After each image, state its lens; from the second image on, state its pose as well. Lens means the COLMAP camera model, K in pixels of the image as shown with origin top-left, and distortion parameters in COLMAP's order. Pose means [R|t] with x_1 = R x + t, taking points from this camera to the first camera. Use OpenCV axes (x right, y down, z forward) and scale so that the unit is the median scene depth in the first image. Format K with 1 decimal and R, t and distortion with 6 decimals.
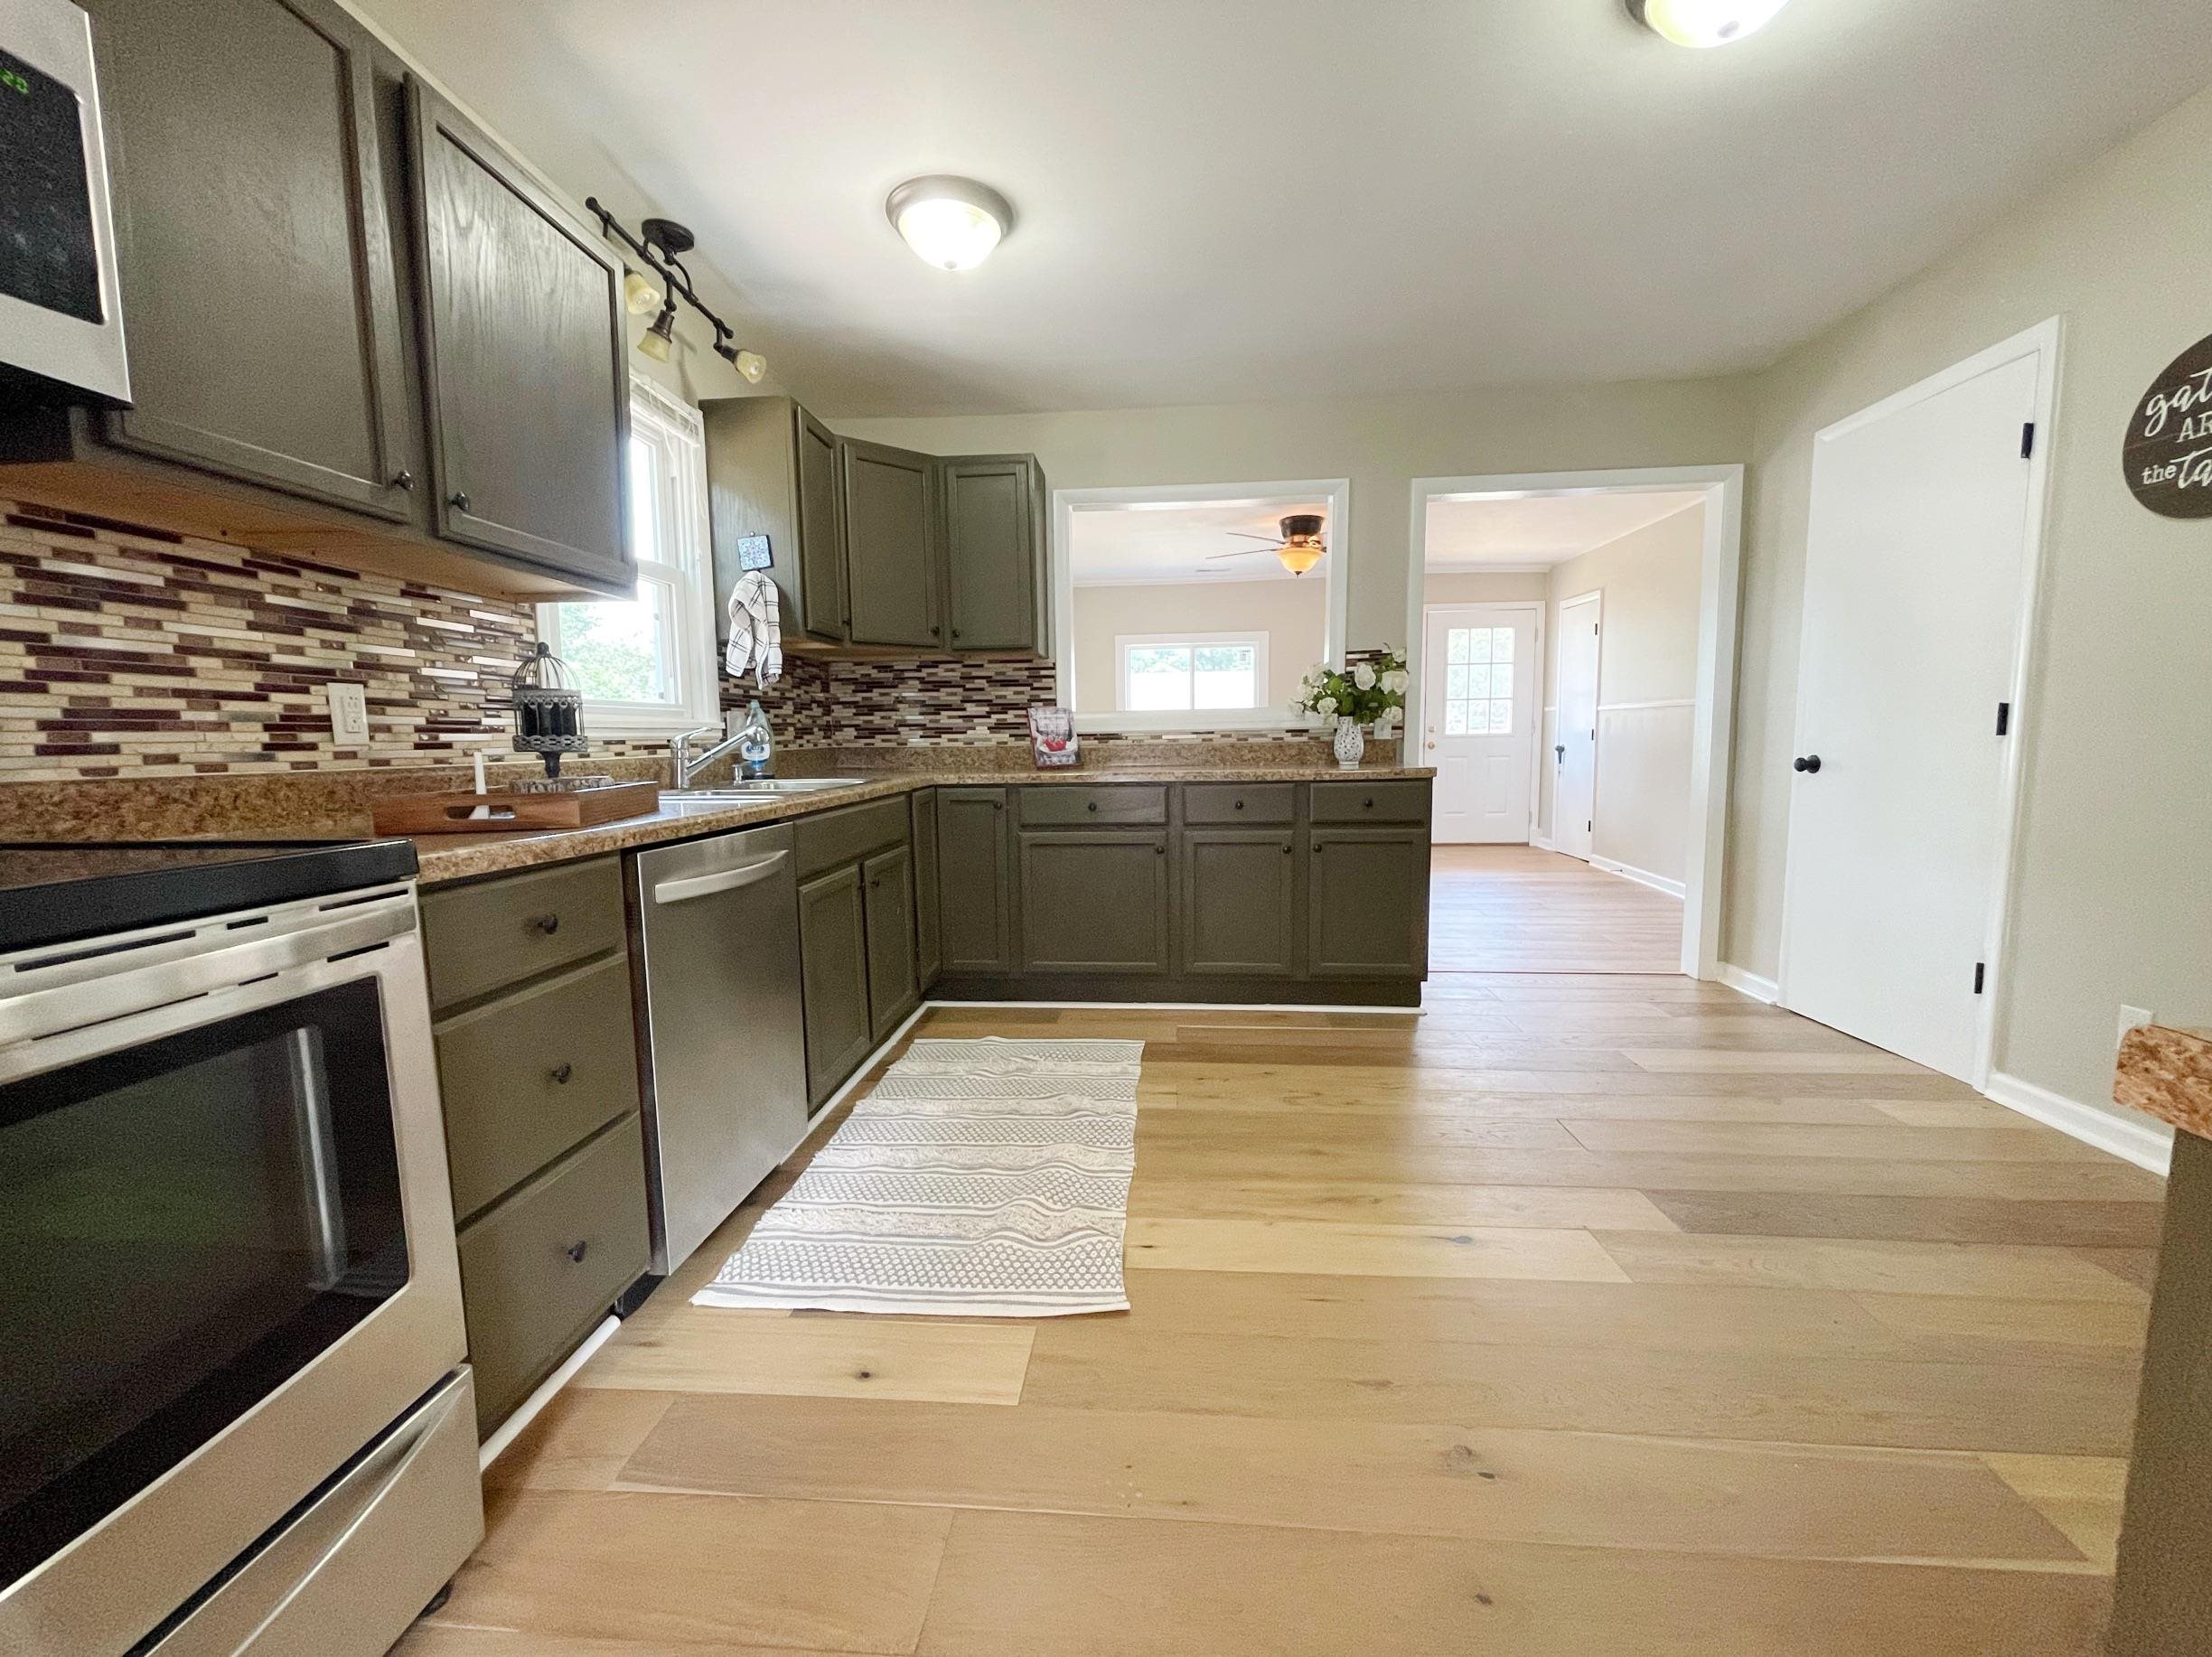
lens RADIAL K [[897.4, 0, 1095.2], [0, 897.4, 835.5], [0, 0, 1]] dist [-0.000774, -0.000099]
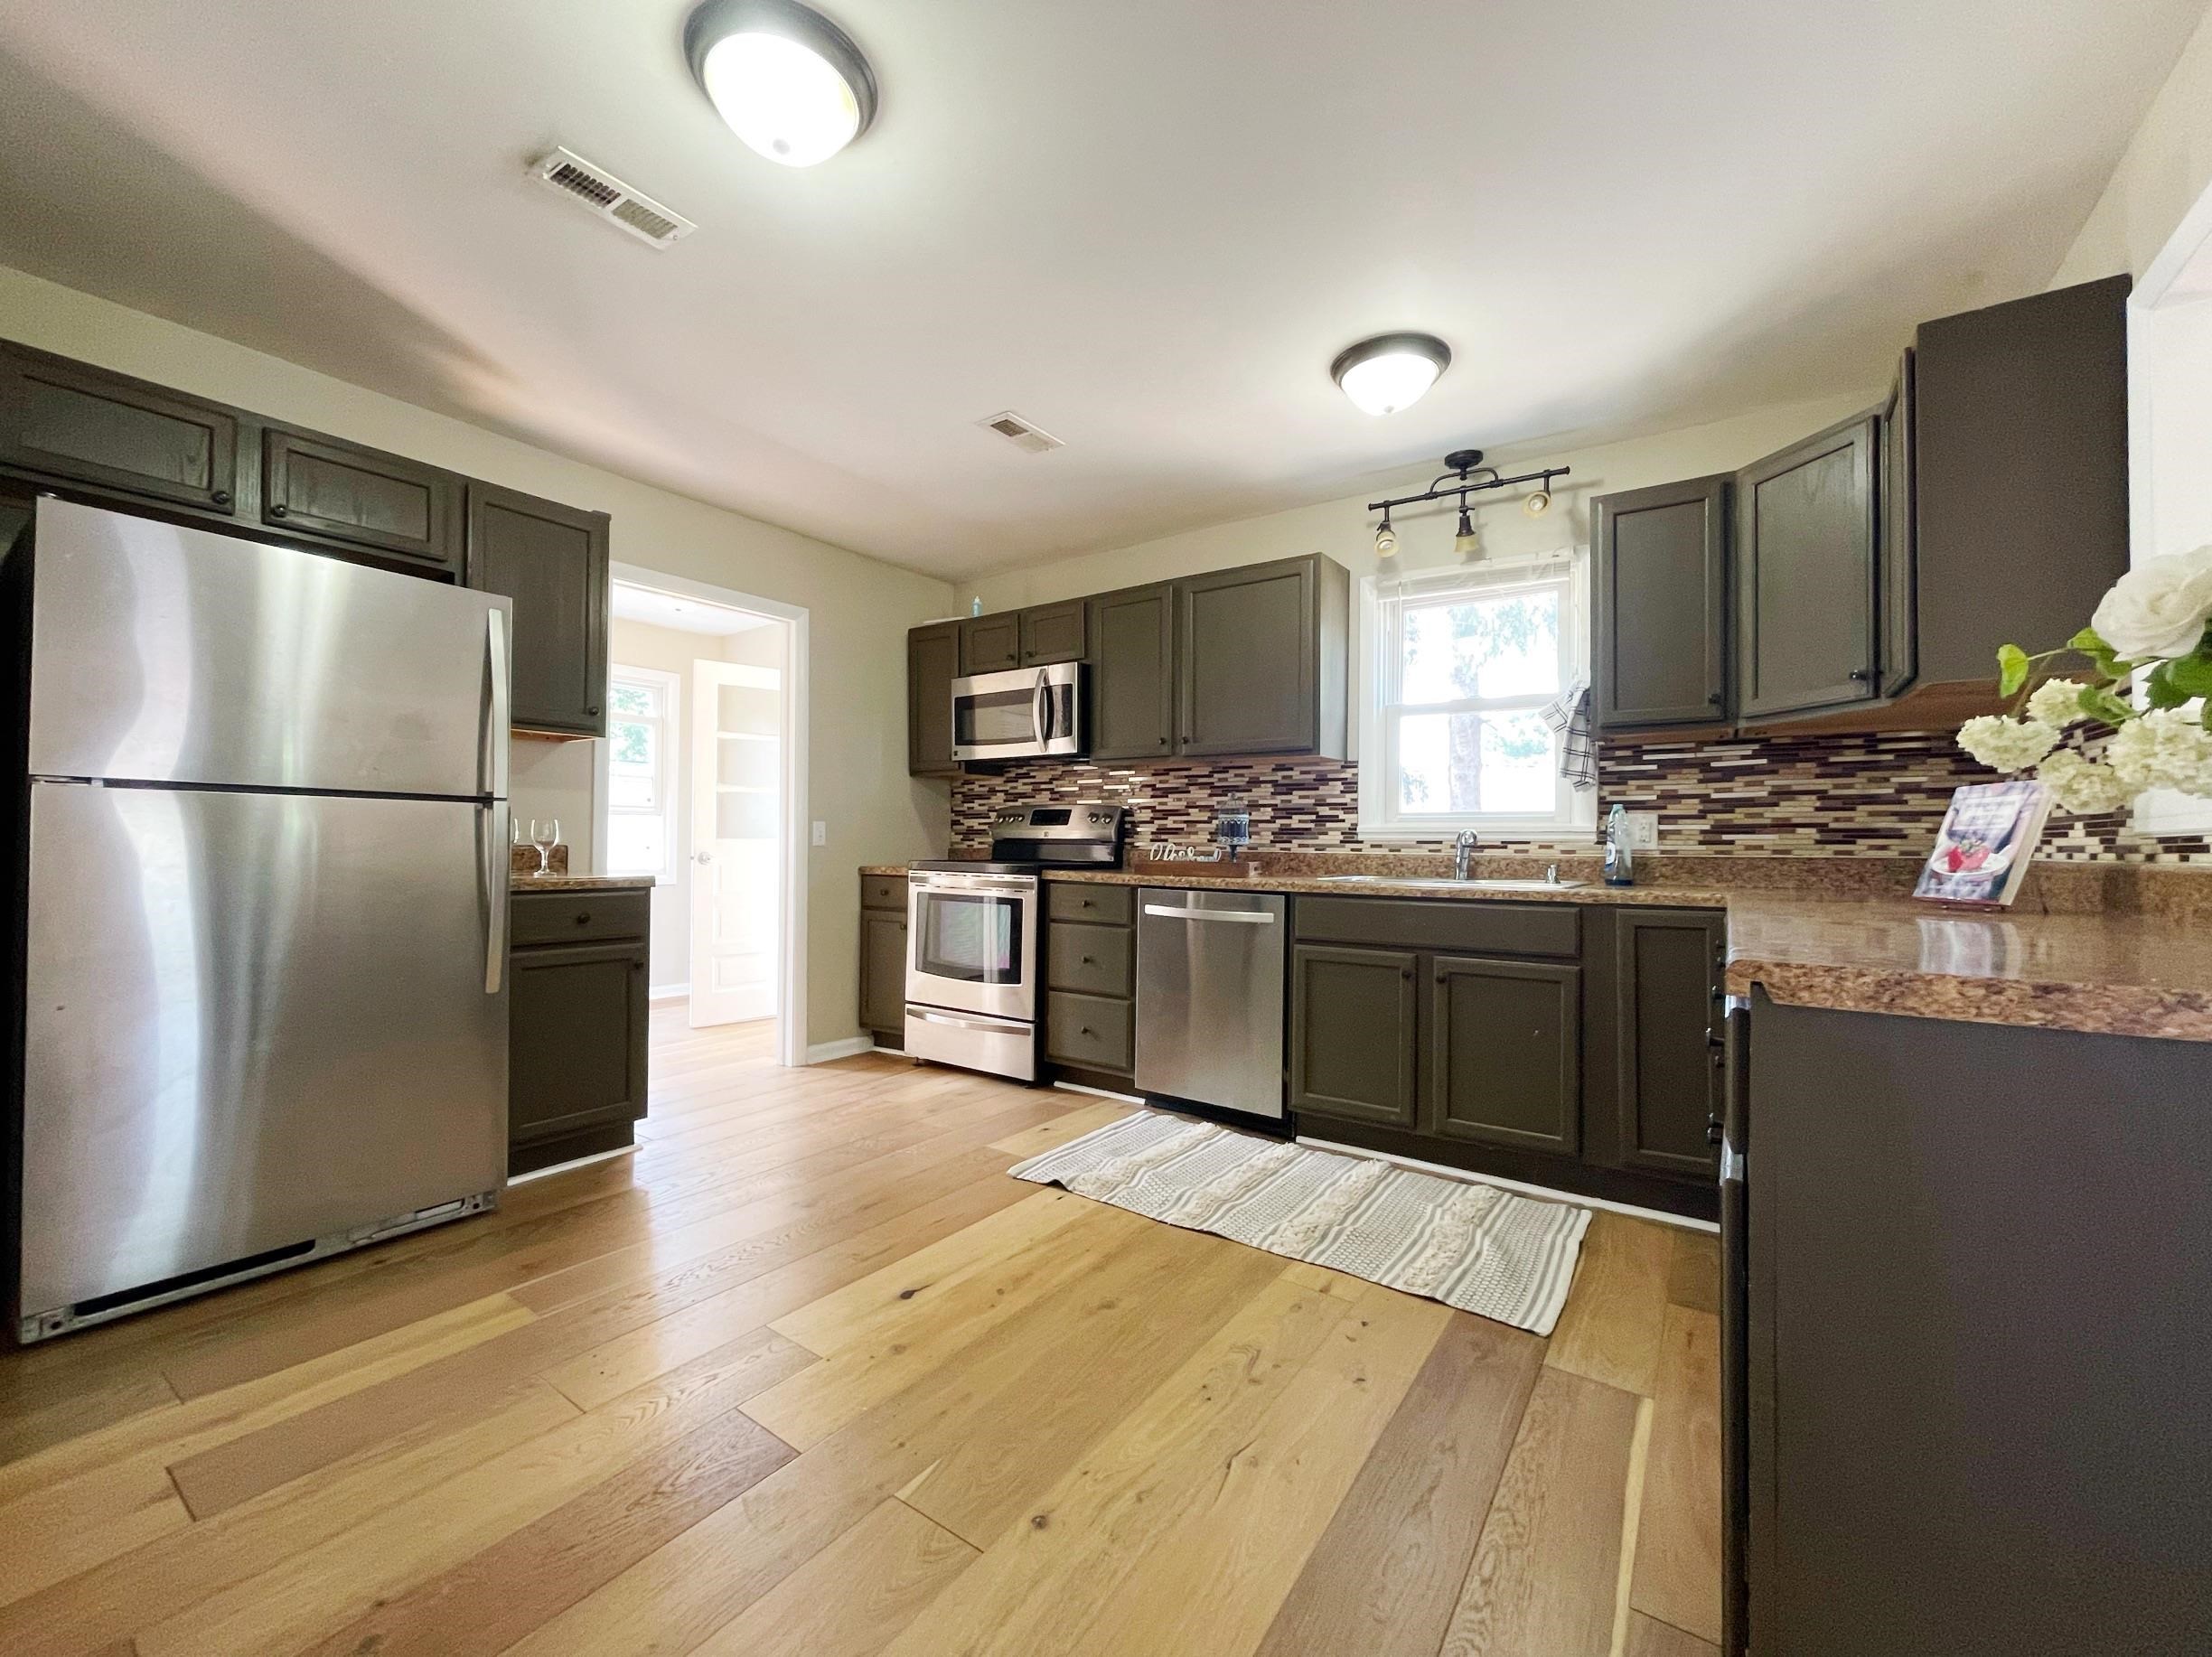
lens RADIAL K [[897.4, 0, 1095.2], [0, 897.4, 835.5], [0, 0, 1]] dist [-0.000774, -0.000099]
pose [[-0.501067, -0.000103, -0.865408, 1.453088], [-0.098656, 0.993488, 0.057002, -0.224366], [0.859767, 0.113939, -0.497814, 1.960234]]
